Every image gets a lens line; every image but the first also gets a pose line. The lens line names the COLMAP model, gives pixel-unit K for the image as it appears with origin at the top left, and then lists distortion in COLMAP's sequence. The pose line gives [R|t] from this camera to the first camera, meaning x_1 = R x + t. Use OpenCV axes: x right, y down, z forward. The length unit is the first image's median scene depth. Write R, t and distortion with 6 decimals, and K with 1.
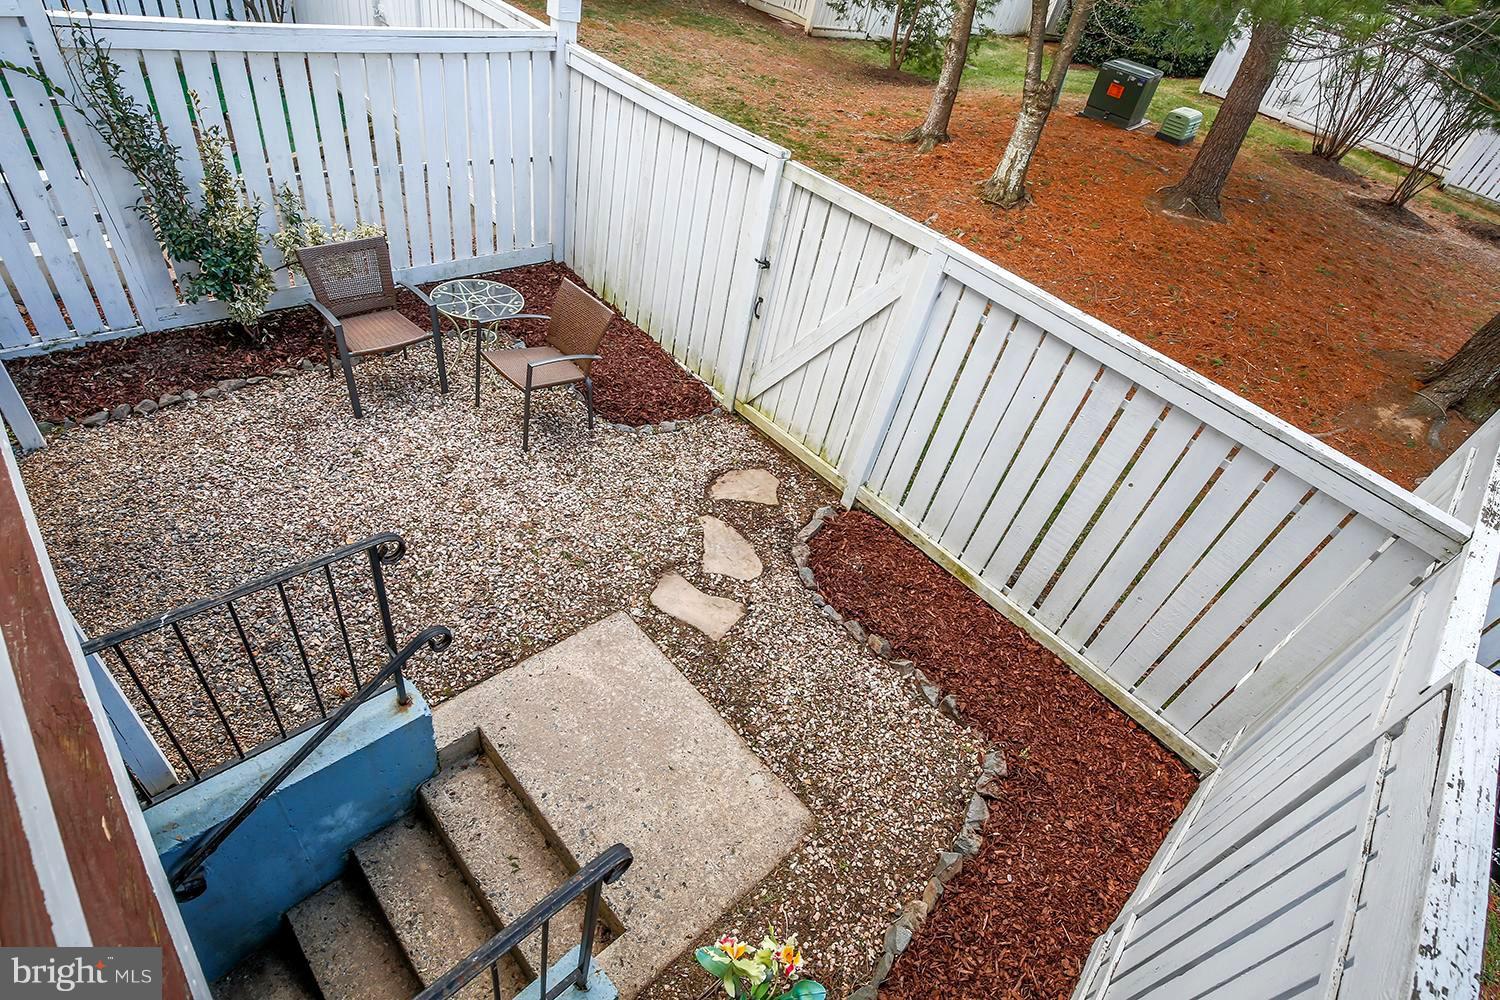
lens RADIAL K [[739.8, 0, 753.2], [0, 739.8, 504.0], [0, 0, 1]] dist [-0.038836, 0.008468]
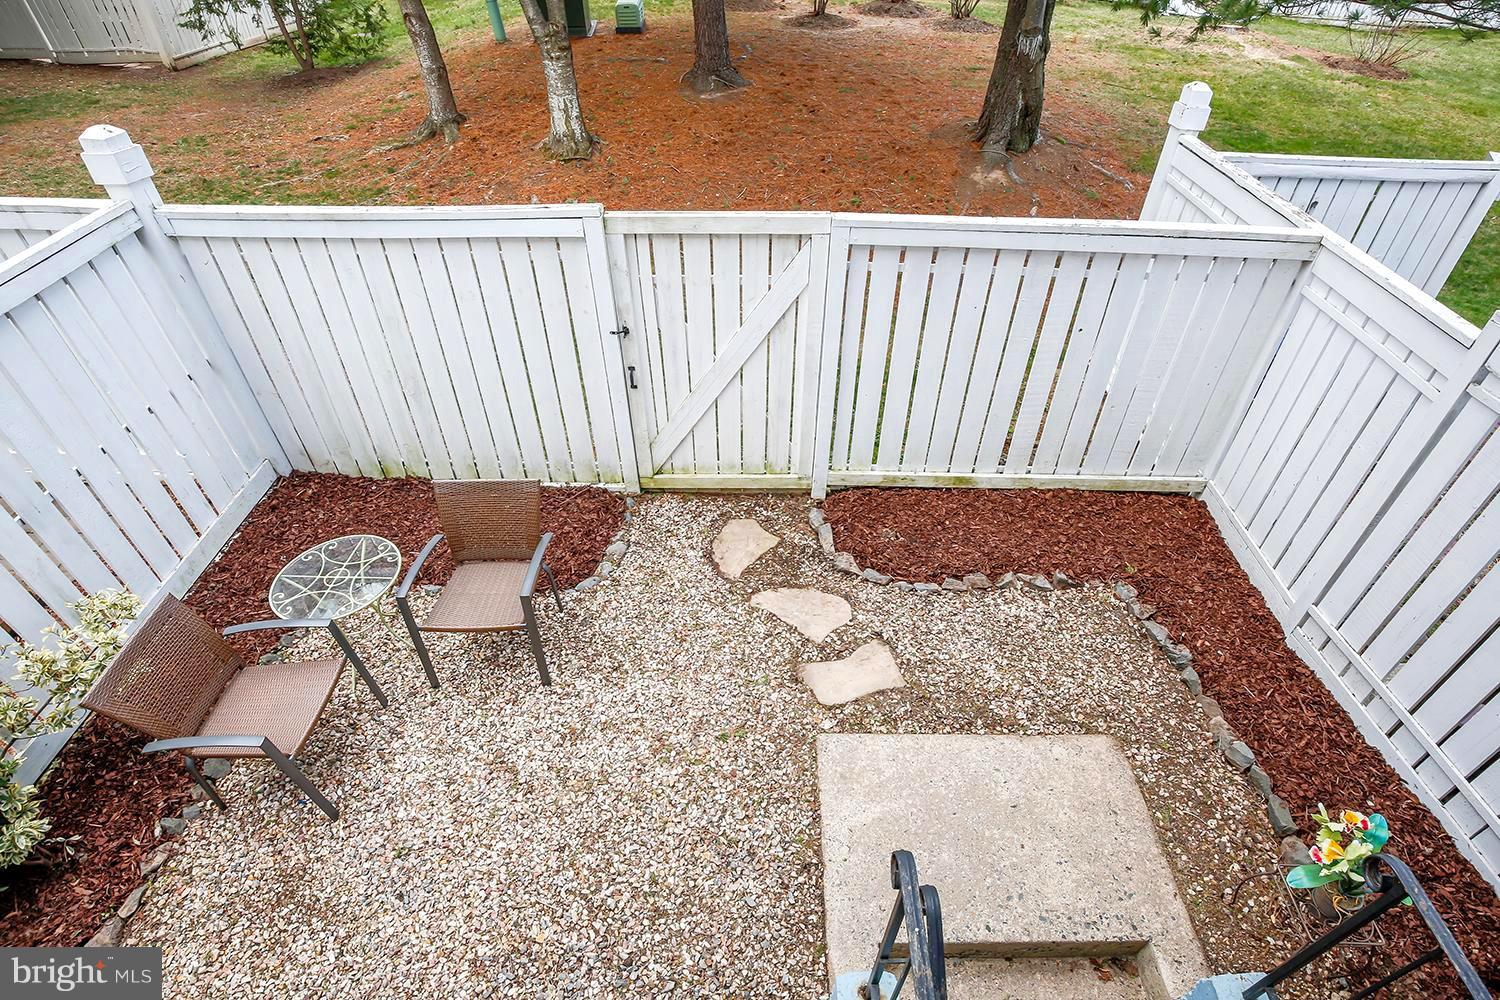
lens RADIAL K [[739.8, 0, 753.2], [0, 739.8, 504.0], [0, 0, 1]] dist [-0.038836, 0.008468]
pose [[0.681262, -0.605236, 0.411791, -0.367980], [0.569746, 0.791586, 0.220864, -0.275550], [-0.459643, 0.084150, 0.884108, 0.182973]]
